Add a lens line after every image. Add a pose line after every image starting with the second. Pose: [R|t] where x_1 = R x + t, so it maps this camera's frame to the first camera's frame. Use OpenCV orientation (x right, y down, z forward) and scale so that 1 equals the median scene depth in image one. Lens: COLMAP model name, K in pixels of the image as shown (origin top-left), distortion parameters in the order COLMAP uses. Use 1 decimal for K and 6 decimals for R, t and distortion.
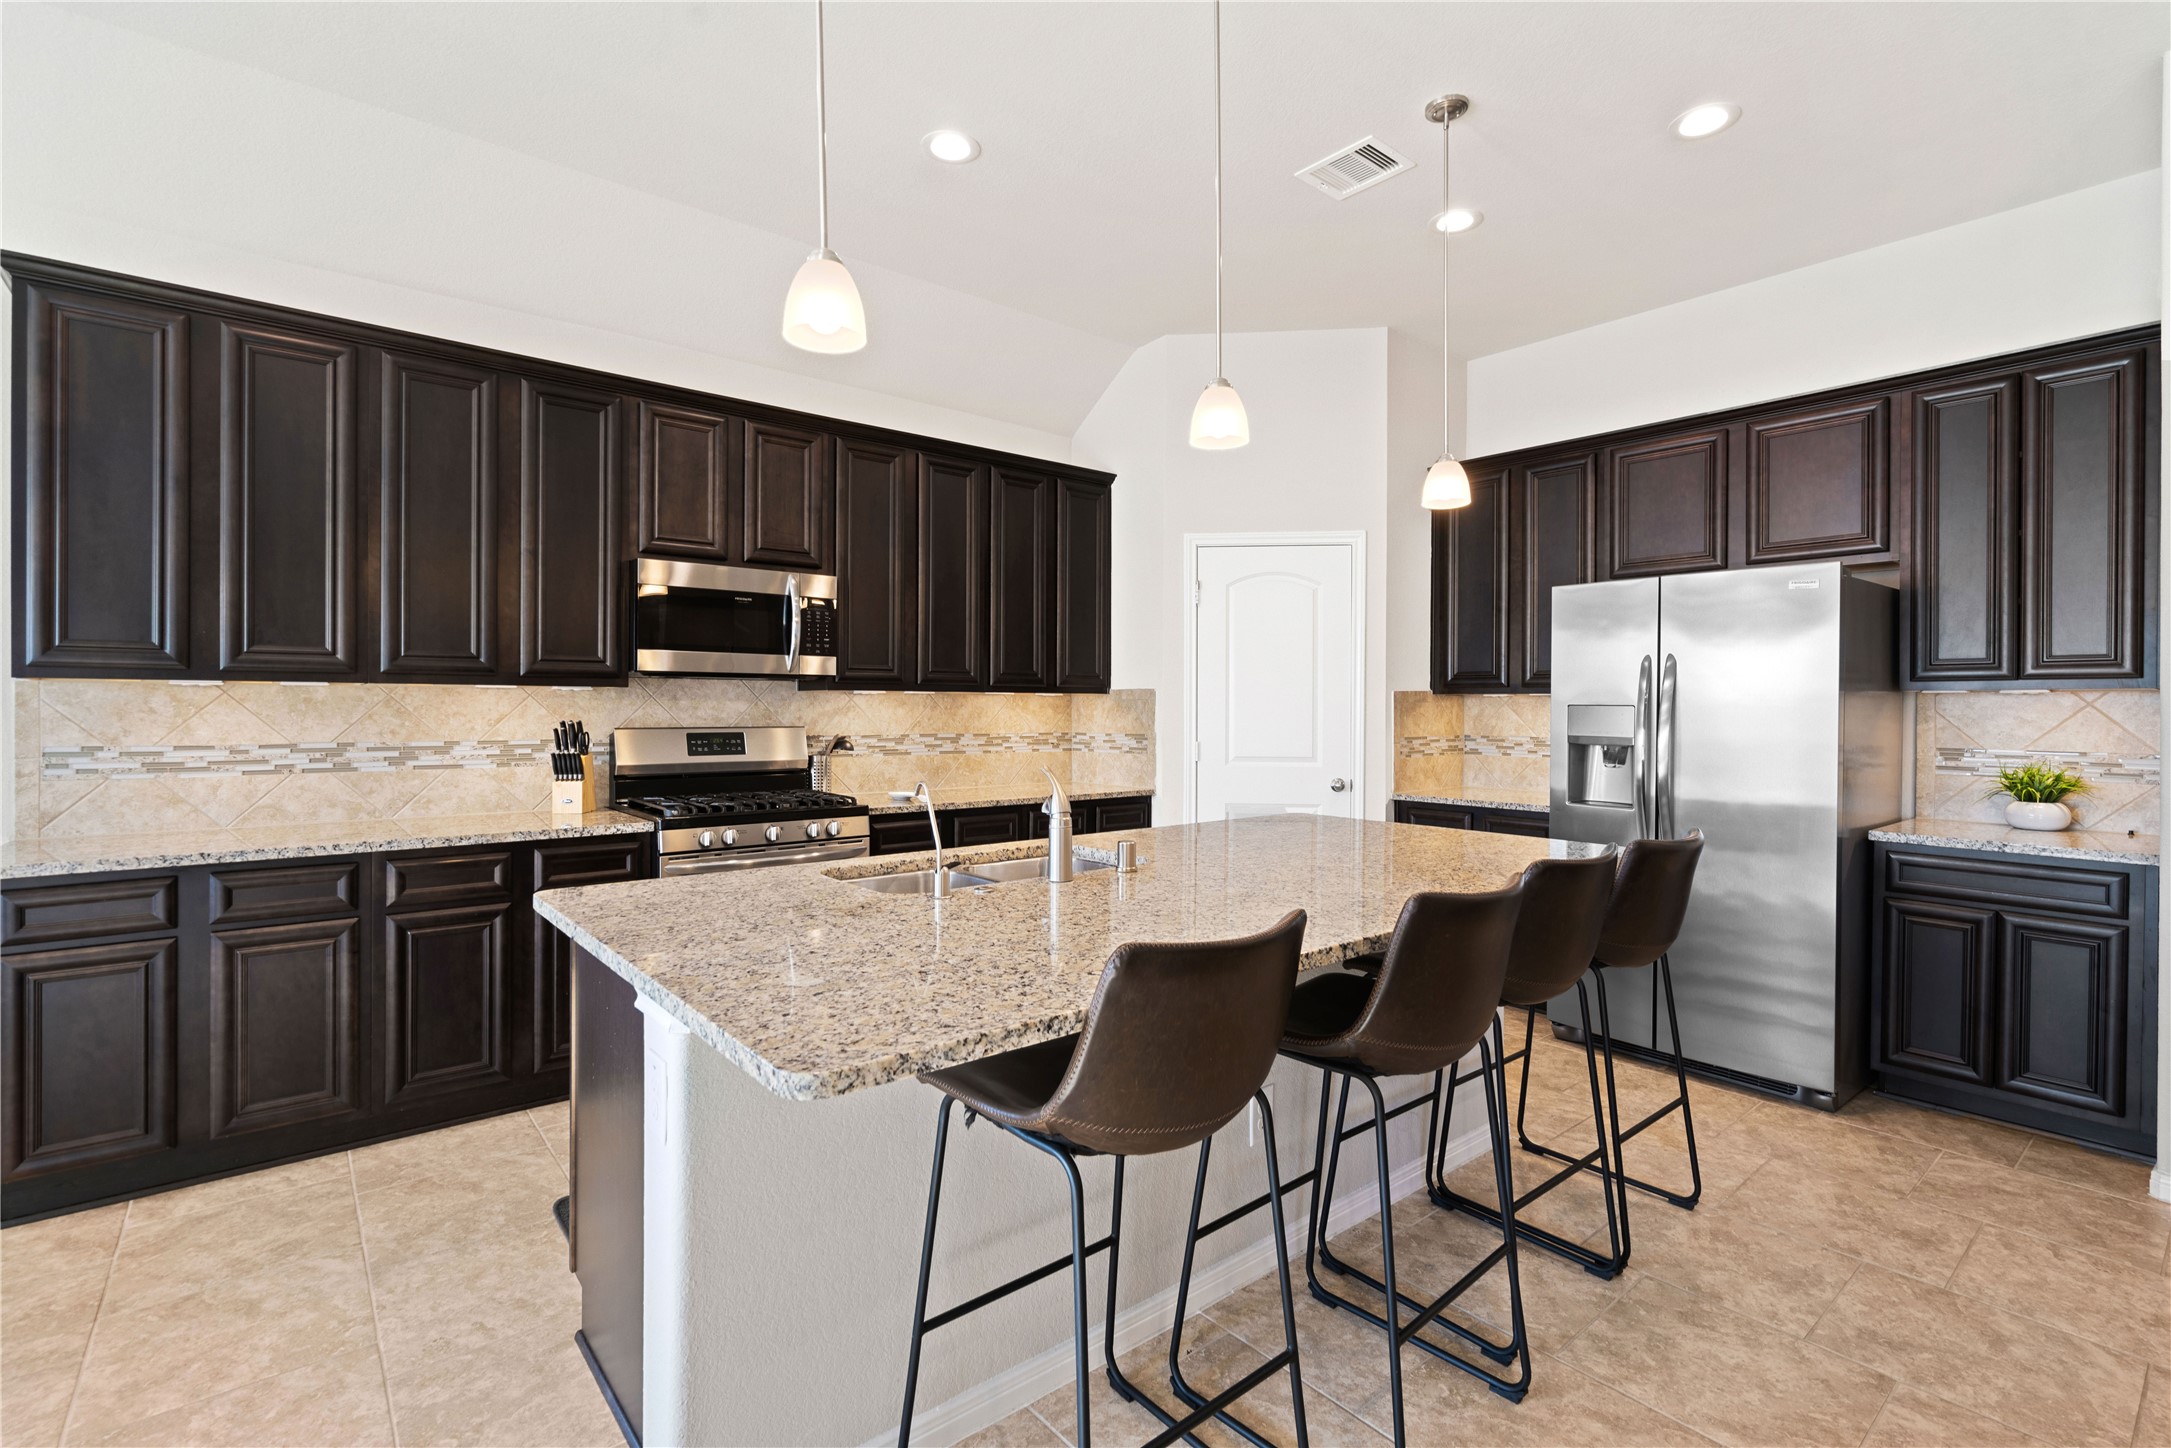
lens RADIAL K [[986.6, 0, 1082.3], [0, 986.6, 721.0], [0, 0, 1]] dist [-0.002117, 0.000928]
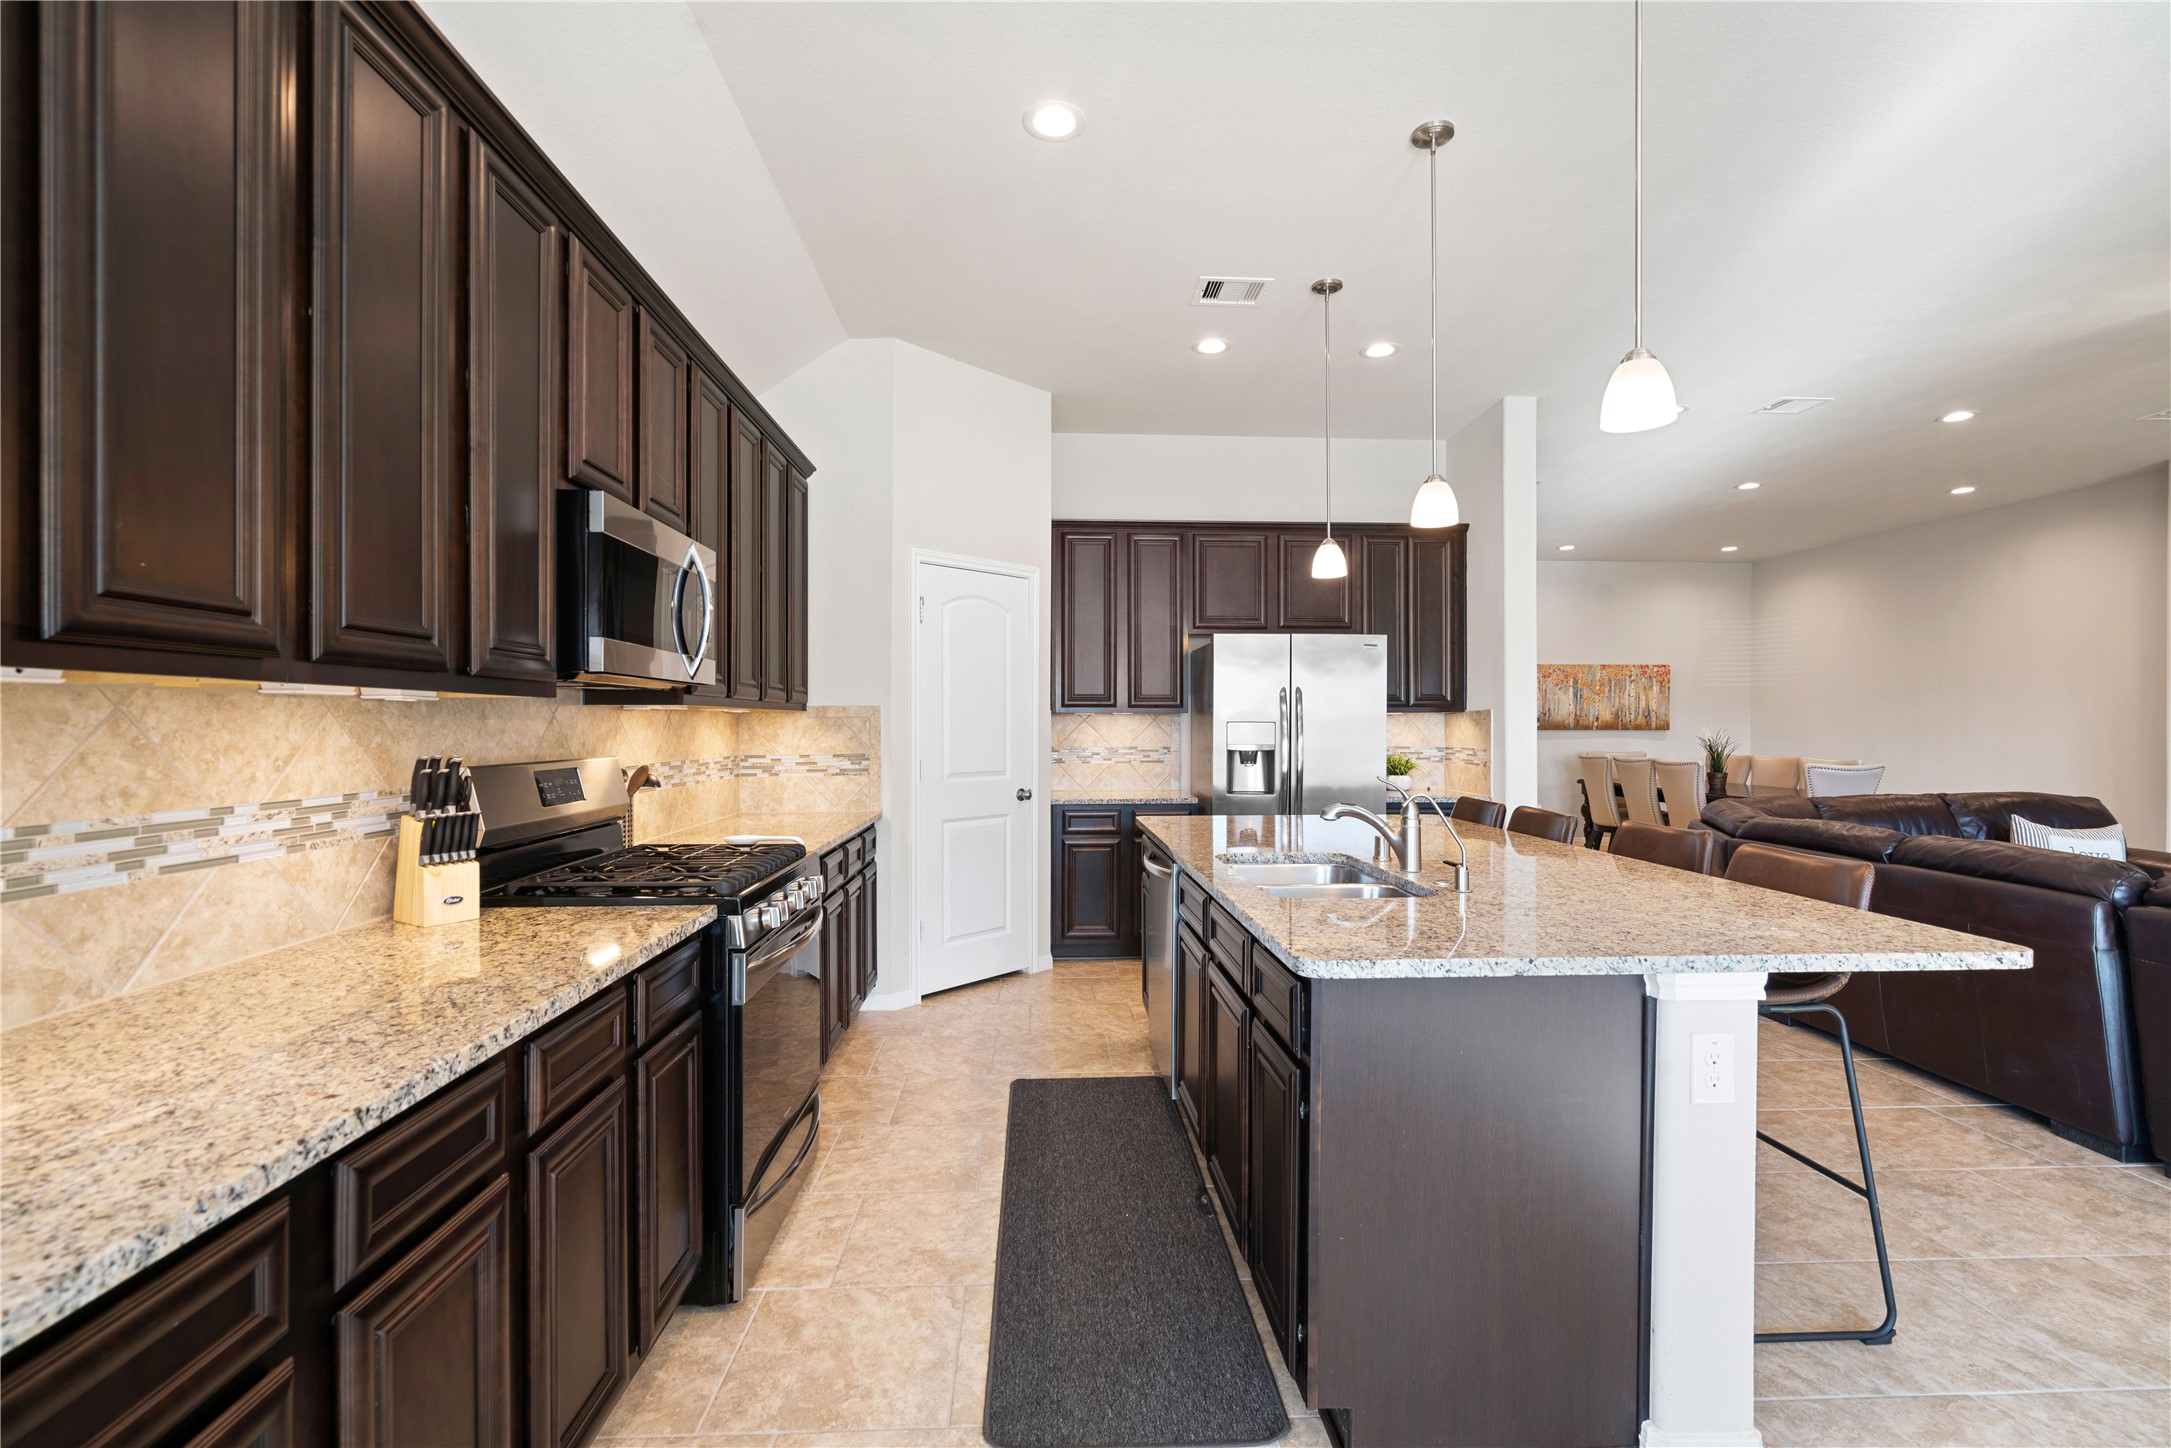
lens RADIAL K [[986.6, 0, 1090.5], [0, 986.6, 712.3], [0, 0, 1]] dist [-0.002117, 0.000928]
pose [[0.589299, 0.005191, 0.807899, -0.763335], [0.013201, 0.999784, -0.016054, -0.011297], [-0.807807, 0.020126, 0.589103, 0.383579]]
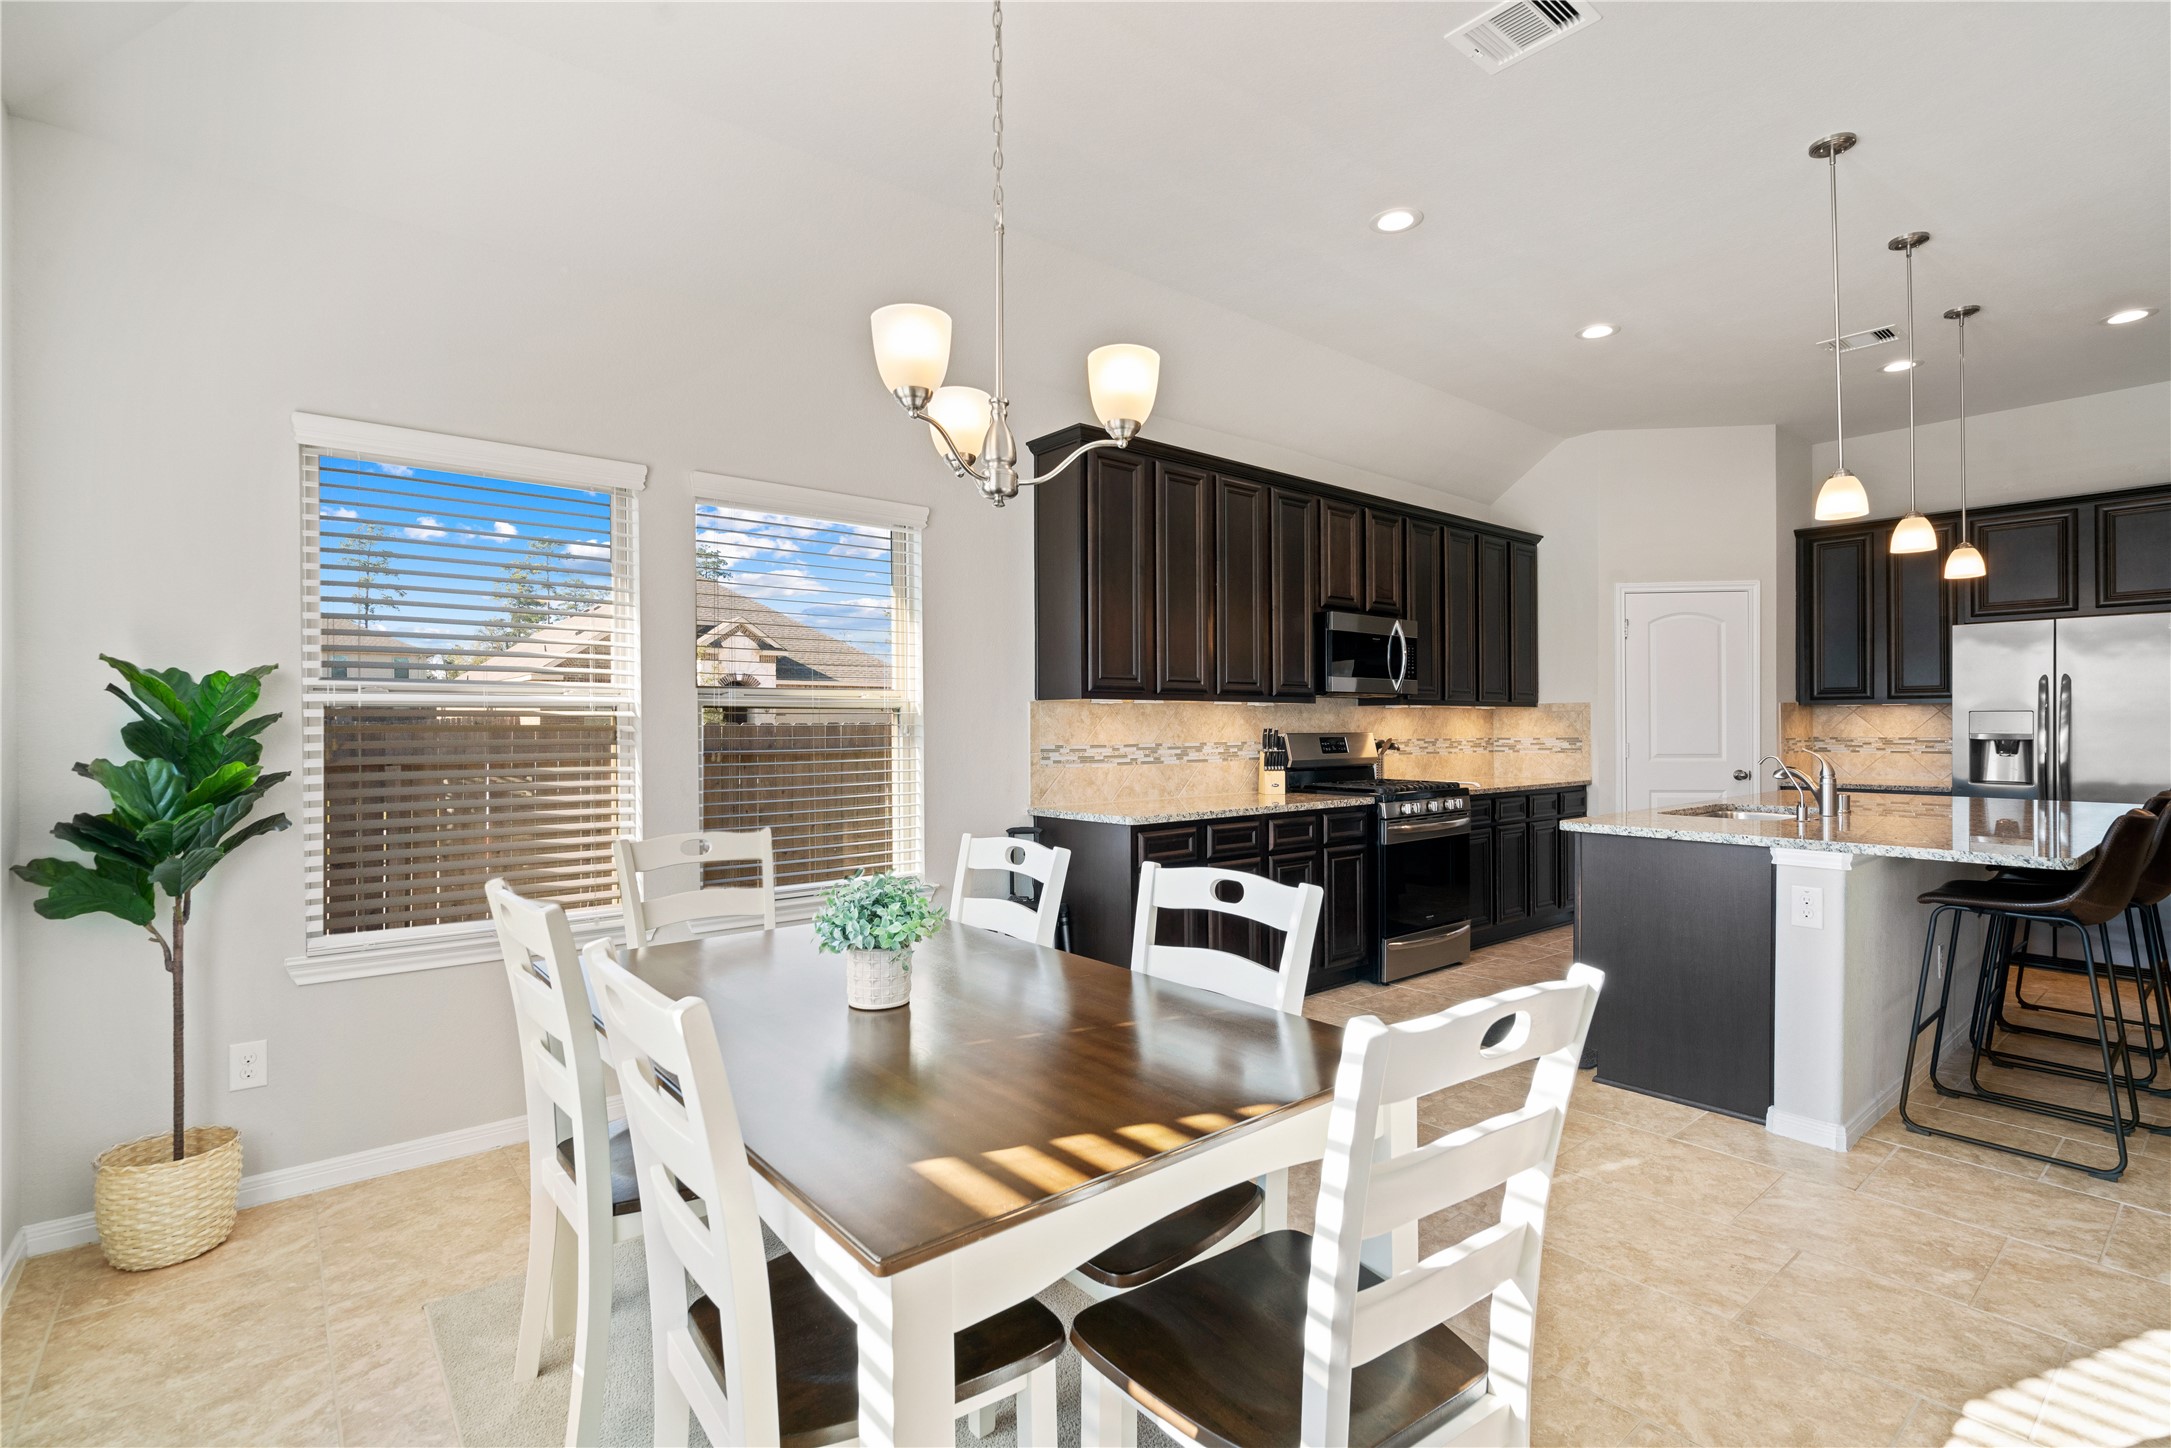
lens RADIAL K [[986.6, 0, 1087.3], [0, 986.6, 721.5], [0, 0, 1]] dist [-0.002117, 0.000928]
pose [[0.999947, -0.006793, 0.007735, -0.801833], [0.006924, 0.999831, -0.017035, 0.013024], [-0.007618, 0.017088, 0.999825, -0.387891]]
